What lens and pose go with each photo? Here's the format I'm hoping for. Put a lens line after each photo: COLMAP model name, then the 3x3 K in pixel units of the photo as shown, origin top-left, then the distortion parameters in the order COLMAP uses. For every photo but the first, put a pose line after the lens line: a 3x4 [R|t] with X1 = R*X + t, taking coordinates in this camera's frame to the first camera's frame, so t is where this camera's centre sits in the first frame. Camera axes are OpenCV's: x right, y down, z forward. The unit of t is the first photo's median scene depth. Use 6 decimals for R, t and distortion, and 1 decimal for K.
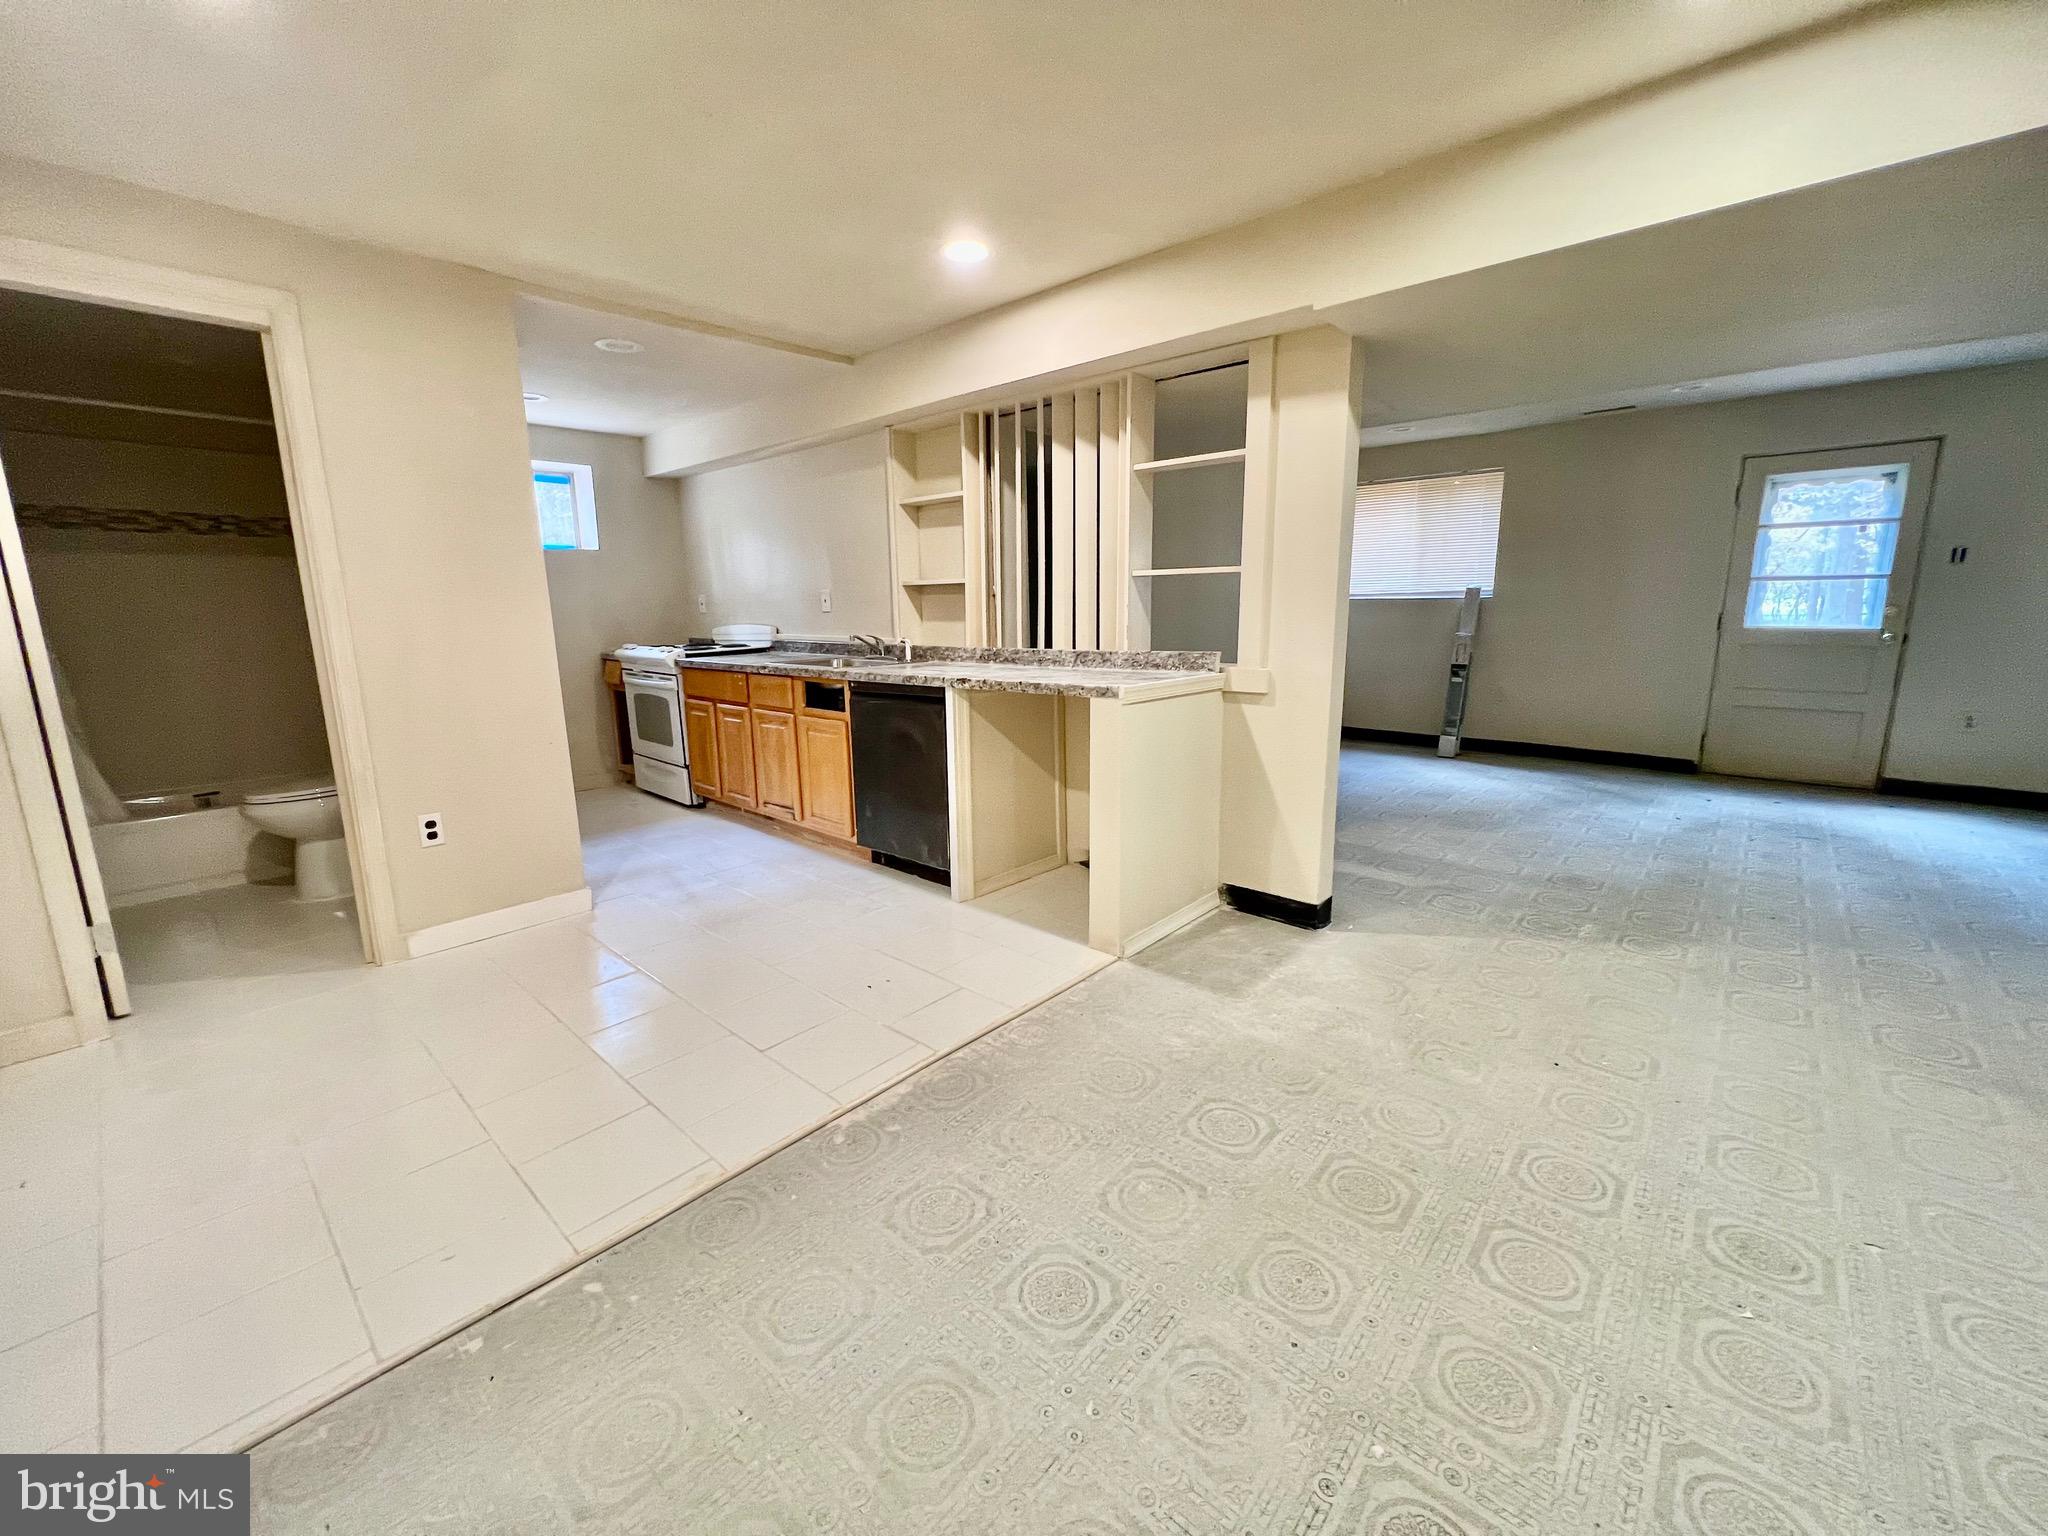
lens RADIAL K [[819.4, 0, 1024.0], [0, 819.4, 768.0], [0, 0, 1]] dist [-0.000977, 0.000232]
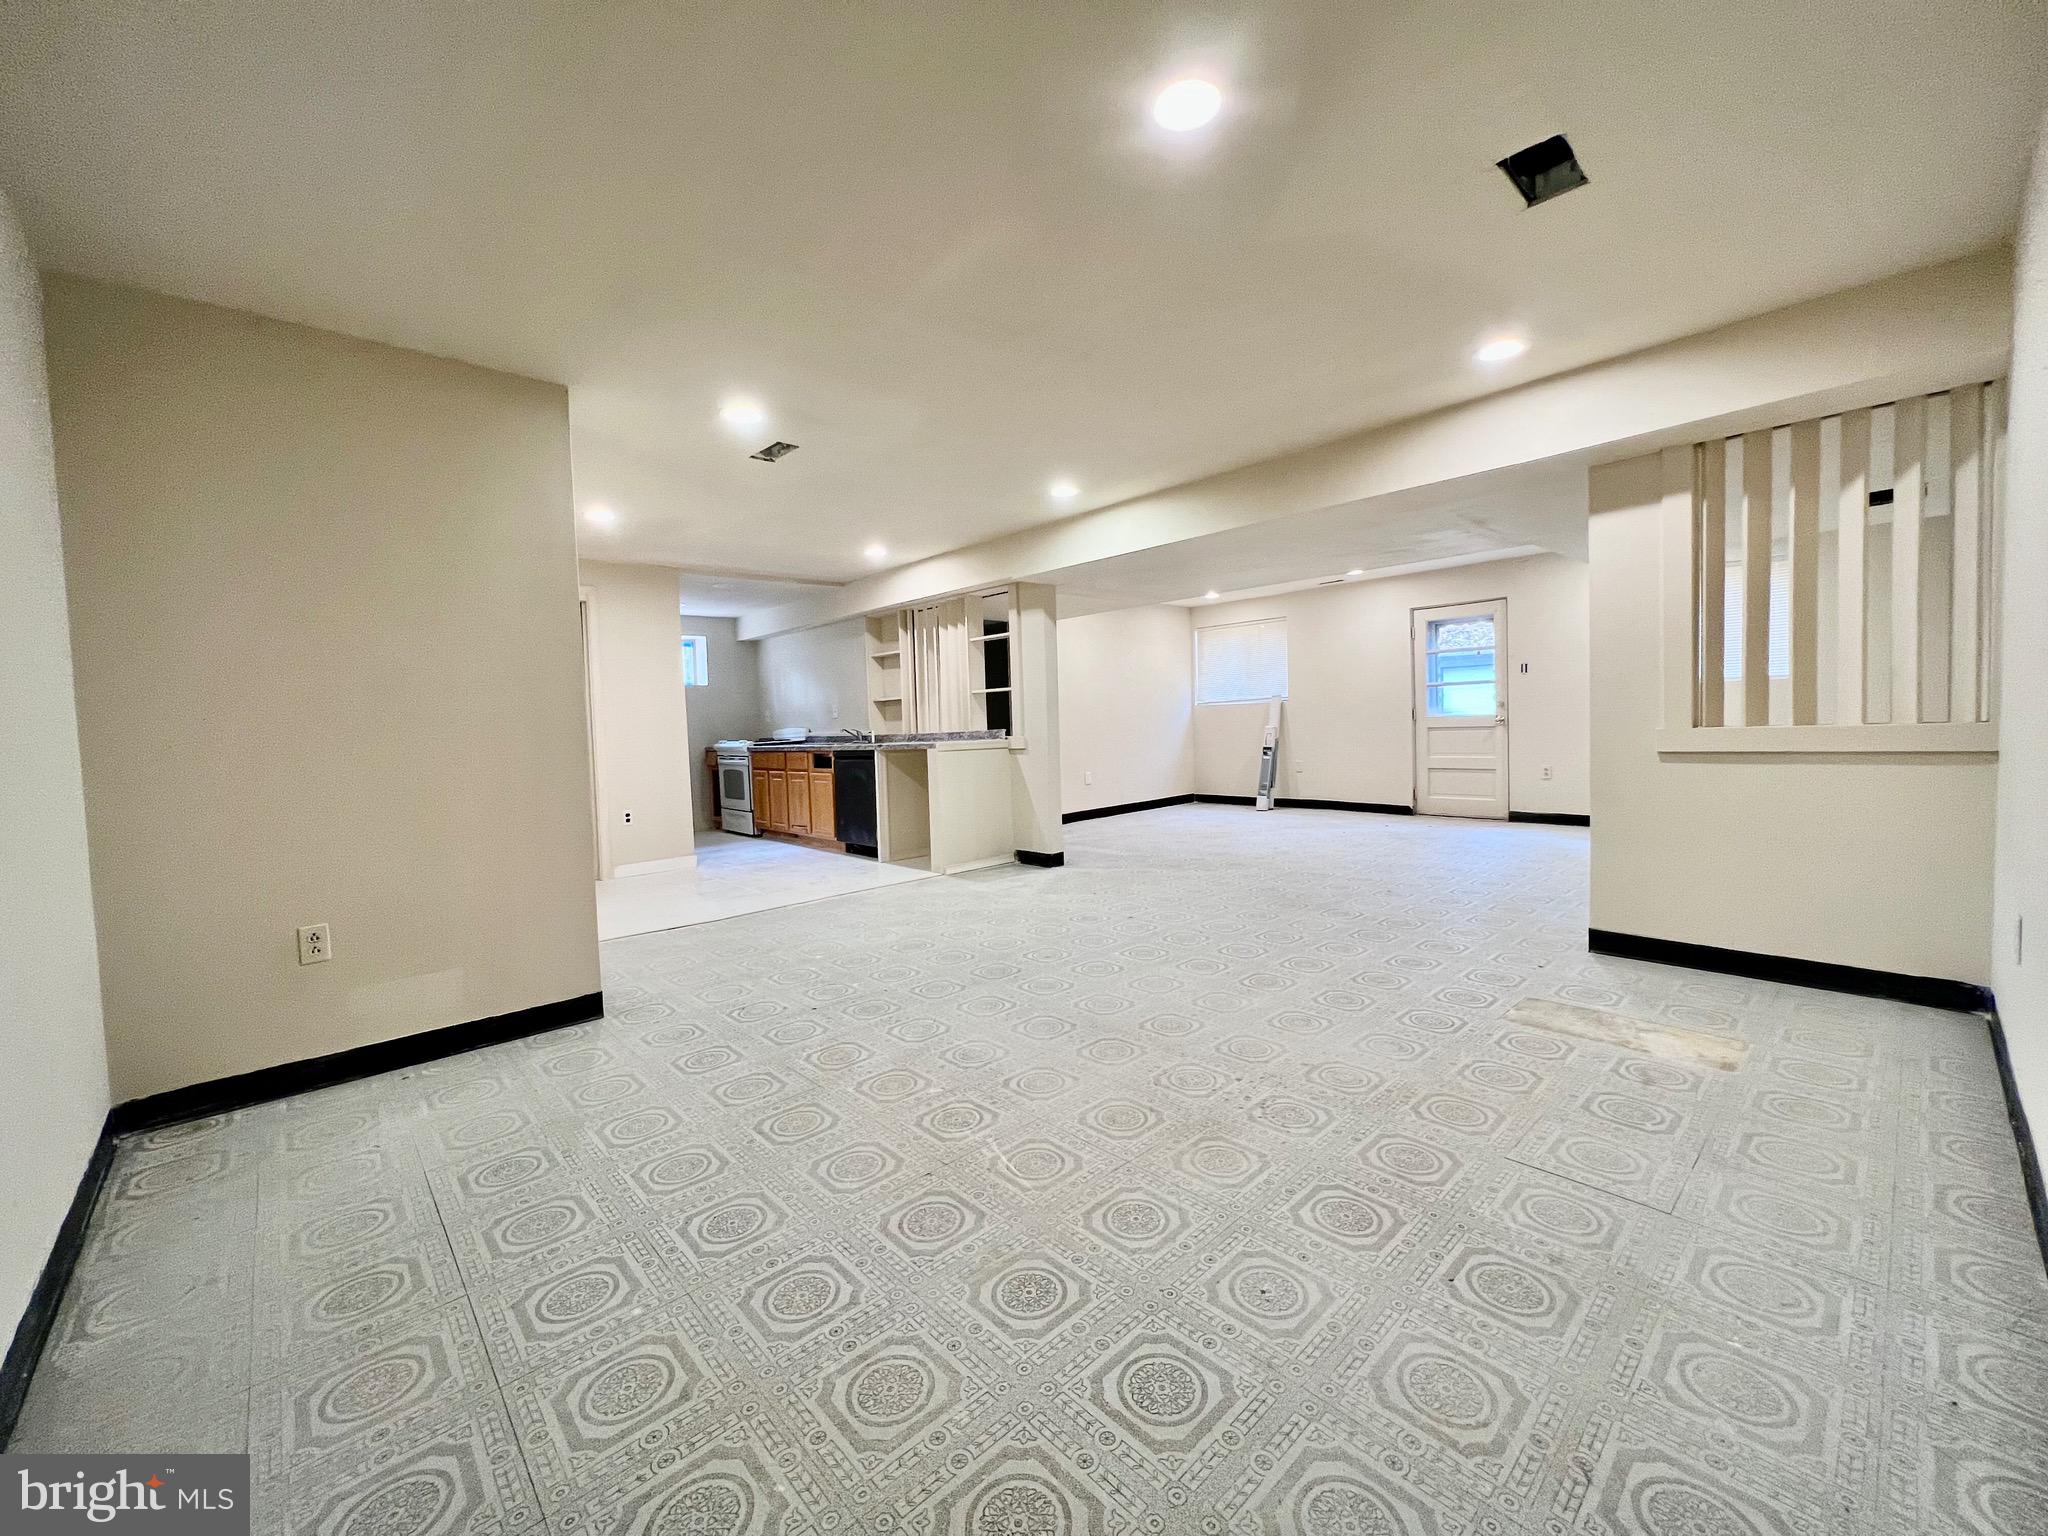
lens RADIAL K [[819.4, 0, 1024.0], [0, 819.4, 768.0], [0, 0, 1]] dist [-0.000977, 0.000232]
pose [[0.995438, -0.014667, -0.094275, 0.346888], [0.001031, 0.989709, -0.143092, 0.175199], [0.095403, 0.142342, 0.985209, -0.699682]]
